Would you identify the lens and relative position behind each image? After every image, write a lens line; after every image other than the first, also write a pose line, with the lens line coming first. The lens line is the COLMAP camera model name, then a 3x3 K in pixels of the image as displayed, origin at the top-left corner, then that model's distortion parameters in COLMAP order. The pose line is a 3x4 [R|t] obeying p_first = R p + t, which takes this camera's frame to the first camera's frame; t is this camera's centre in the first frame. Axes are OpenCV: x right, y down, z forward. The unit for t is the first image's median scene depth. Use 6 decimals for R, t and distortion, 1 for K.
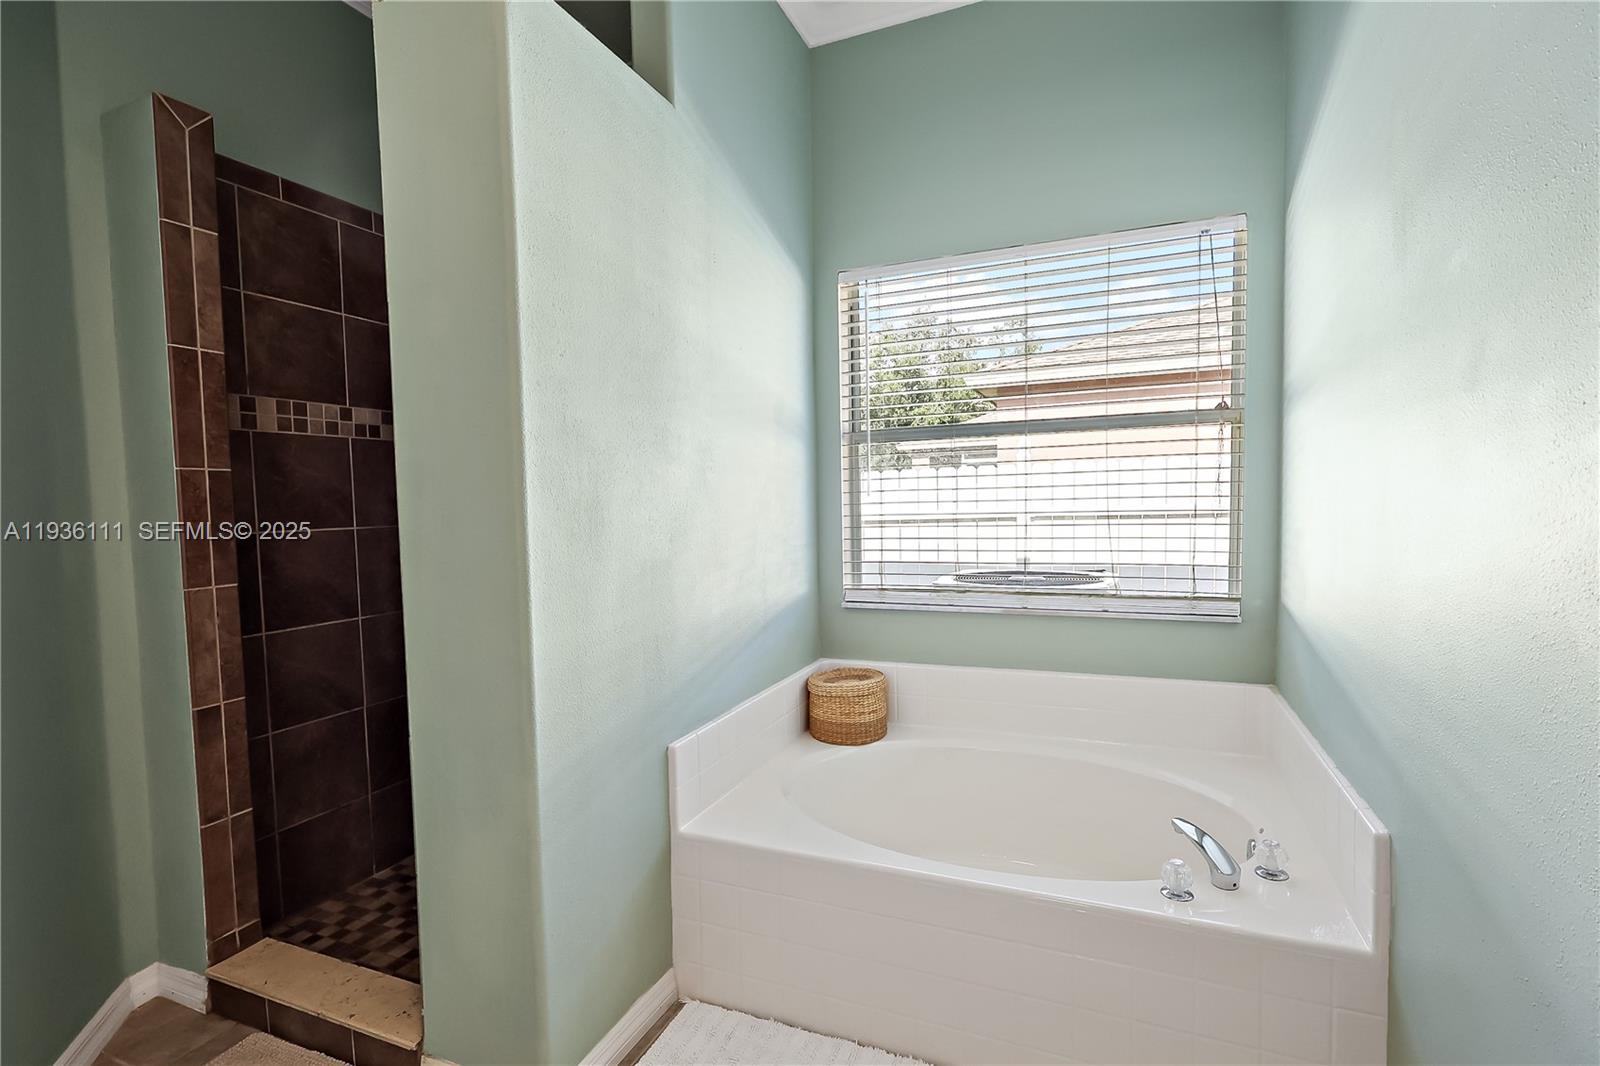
lens RADIAL K [[749.6, 0, 801.0], [0, 749.6, 539.0], [0, 0, 1]] dist [-0.005416, -0.000092]
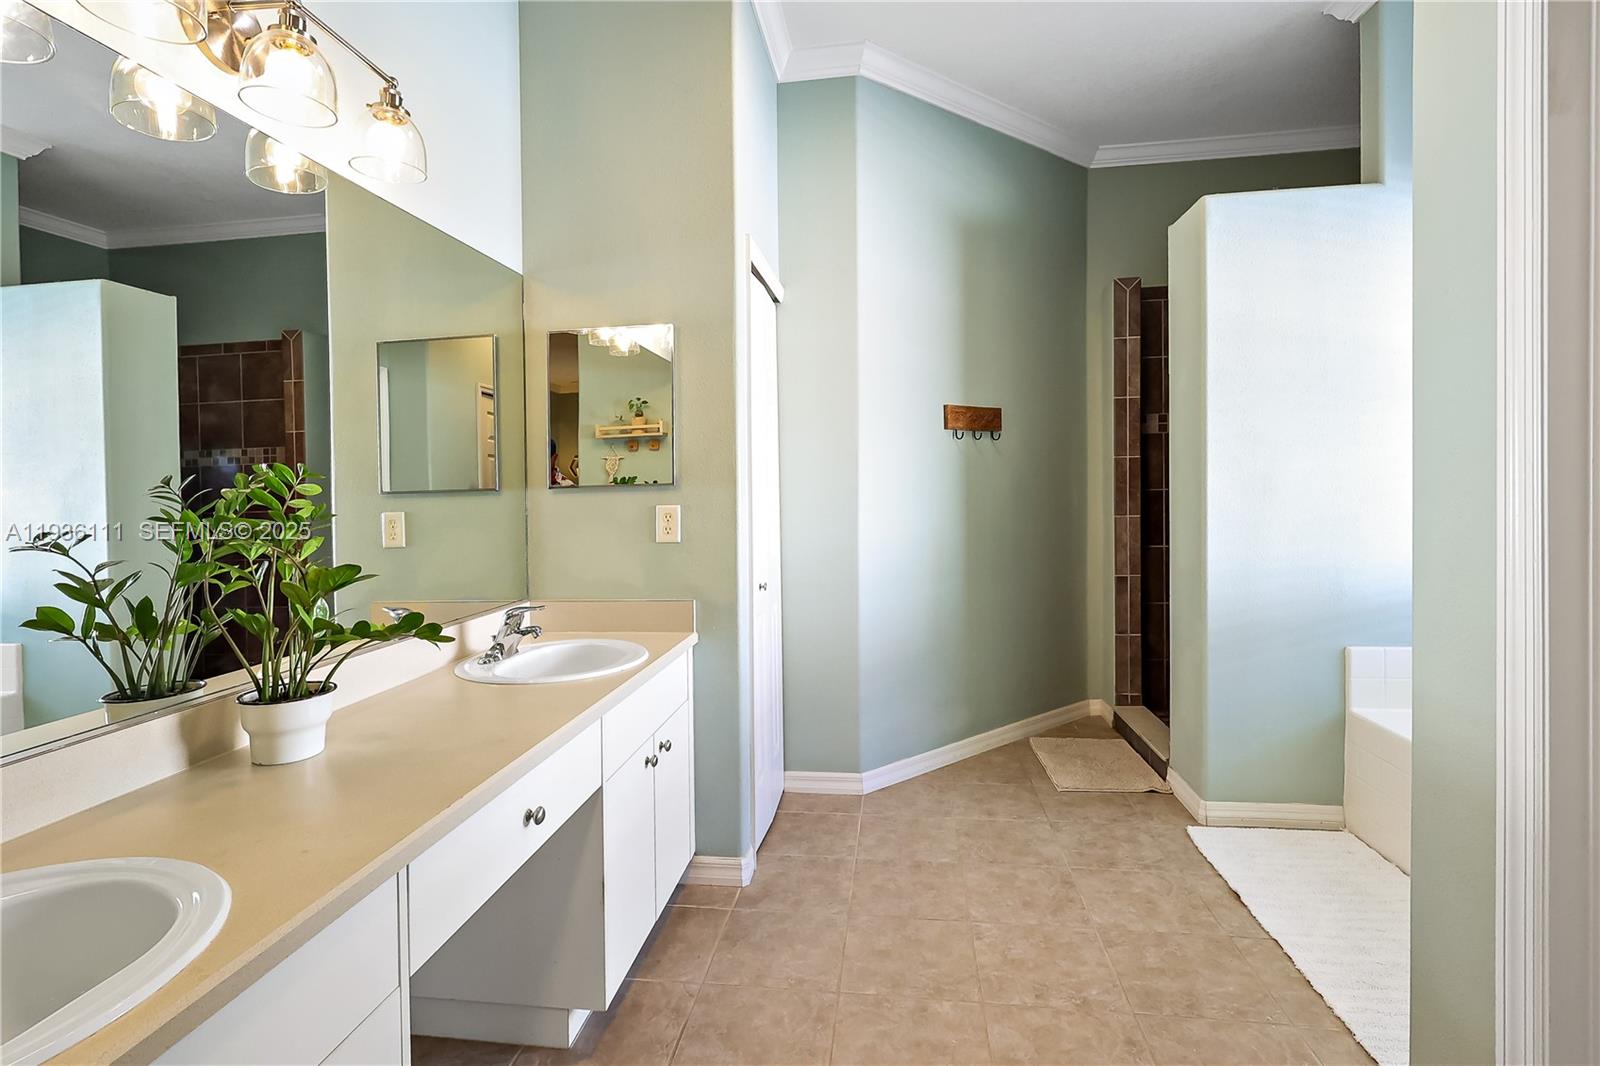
lens RADIAL K [[749.6, 0, 790.5], [0, 749.6, 495.2], [0, 0, 1]] dist [-0.005416, -0.000092]
pose [[0.255300, 0.028499, -0.966442, 0.908919], [-0.045818, 0.998799, 0.017349, 0.015189], [0.965776, 0.039851, 0.256299, -0.378854]]
